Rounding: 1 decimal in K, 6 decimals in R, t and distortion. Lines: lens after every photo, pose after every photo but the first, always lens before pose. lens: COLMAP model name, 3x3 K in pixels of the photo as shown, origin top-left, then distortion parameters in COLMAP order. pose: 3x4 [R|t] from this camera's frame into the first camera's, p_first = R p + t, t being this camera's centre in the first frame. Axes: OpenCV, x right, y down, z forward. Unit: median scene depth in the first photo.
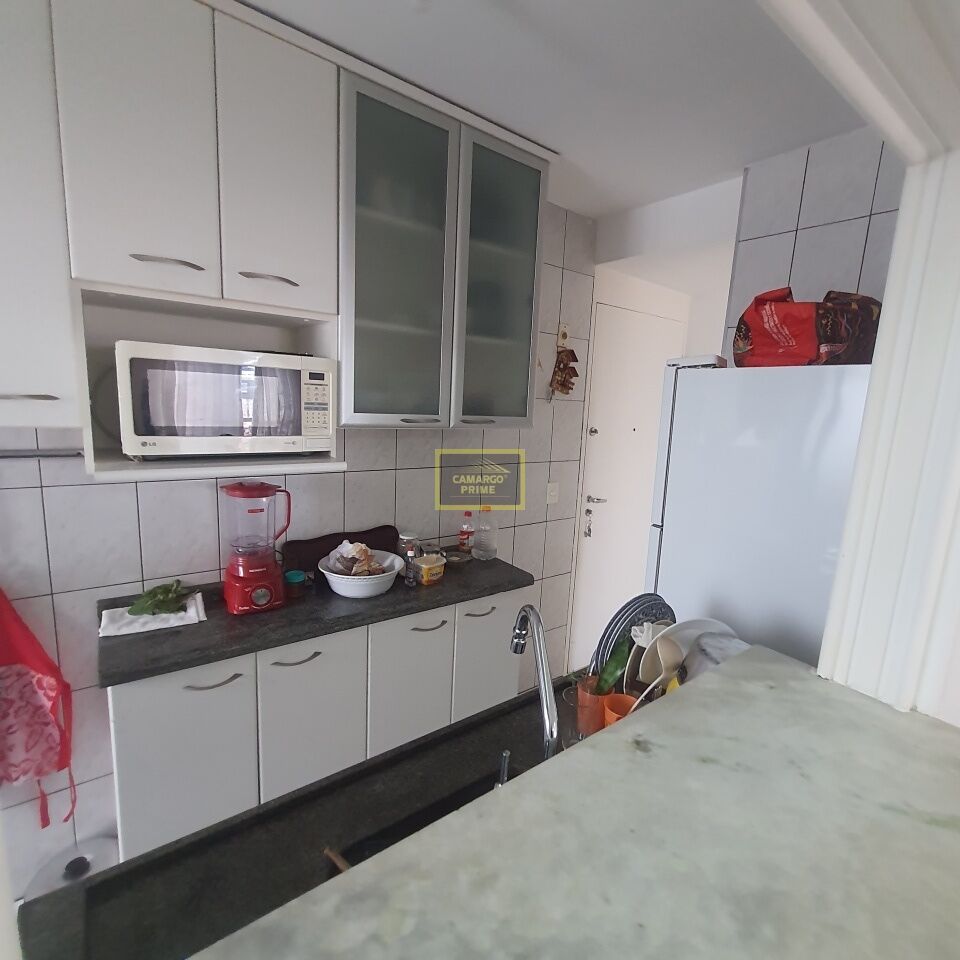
lens RADIAL K [[506.7, 0, 479.3], [0, 506.7, 481.3], [0, 0, 1]] dist [0.003618, 0.001396]
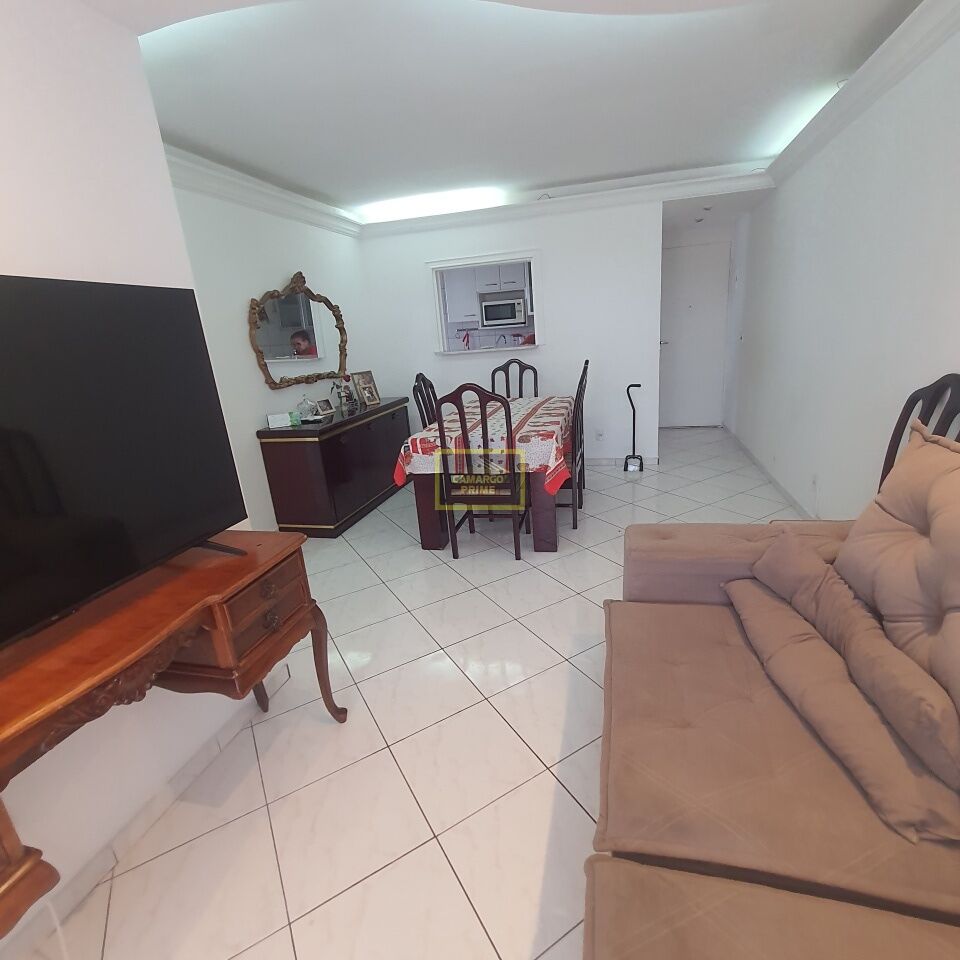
lens RADIAL K [[506.7, 0, 482.1], [0, 506.7, 479.2], [0, 0, 1]] dist [0.003618, 0.001396]
pose [[0.607277, 0.139703, -0.782111, 3.503103], [-0.024791, 0.987272, 0.157100, 0.680409], [0.794103, -0.076014, 0.603011, -2.230462]]
